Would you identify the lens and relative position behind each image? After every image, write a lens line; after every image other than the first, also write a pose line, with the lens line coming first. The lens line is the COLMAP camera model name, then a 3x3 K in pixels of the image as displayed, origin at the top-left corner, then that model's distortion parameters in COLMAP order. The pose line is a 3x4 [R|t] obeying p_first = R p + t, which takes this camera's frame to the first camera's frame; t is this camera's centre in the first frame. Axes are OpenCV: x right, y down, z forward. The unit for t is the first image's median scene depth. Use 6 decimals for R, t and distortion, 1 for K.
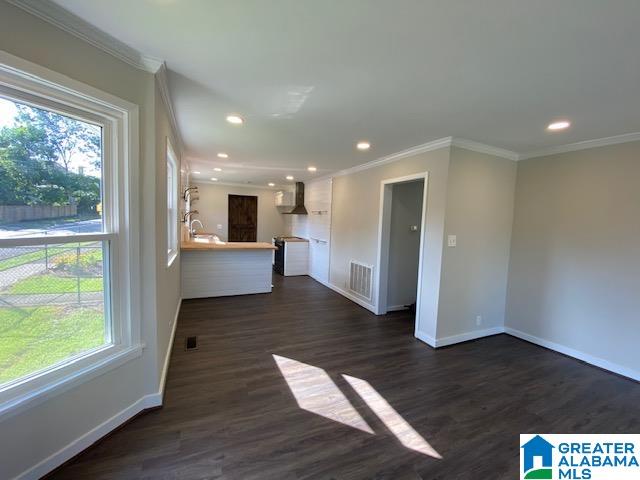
lens RADIAL K [[265.5, 0, 326.4], [0, 265.5, 239.5], [0, 0, 1]] dist [-0.022921, -0.006865]
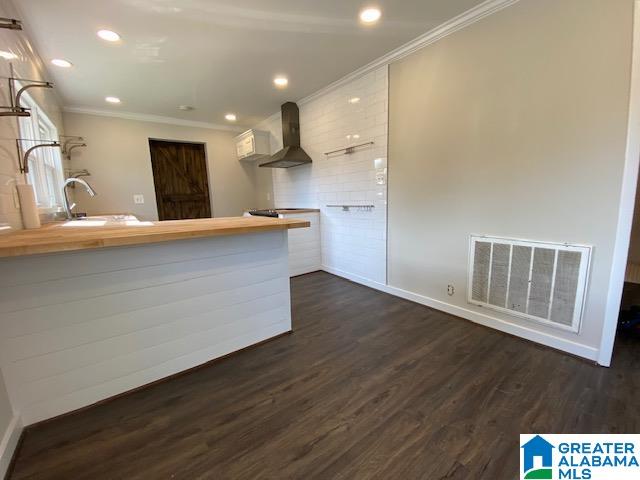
lens RADIAL K [[265.5, 0, 329.6], [0, 265.5, 242.7], [0, 0, 1]] dist [-0.022921, -0.006865]
pose [[0.973046, -0.098322, 0.208602, -0.159509], [0.078551, 0.991775, 0.101050, 0.017489], [-0.216821, -0.081941, 0.972766, 0.427866]]
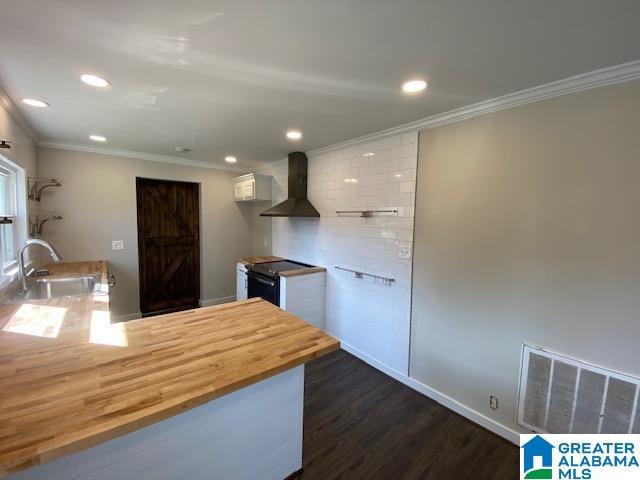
lens RADIAL K [[265.5, 0, 331.8], [0, 265.5, 237.7], [0, 0, 1]] dist [-0.022921, -0.006865]
pose [[0.962268, -0.034393, 0.269920, -0.177744], [0.034477, 0.999396, 0.004432, -0.055310], [-0.269910, 0.005041, 0.962872, 0.495270]]
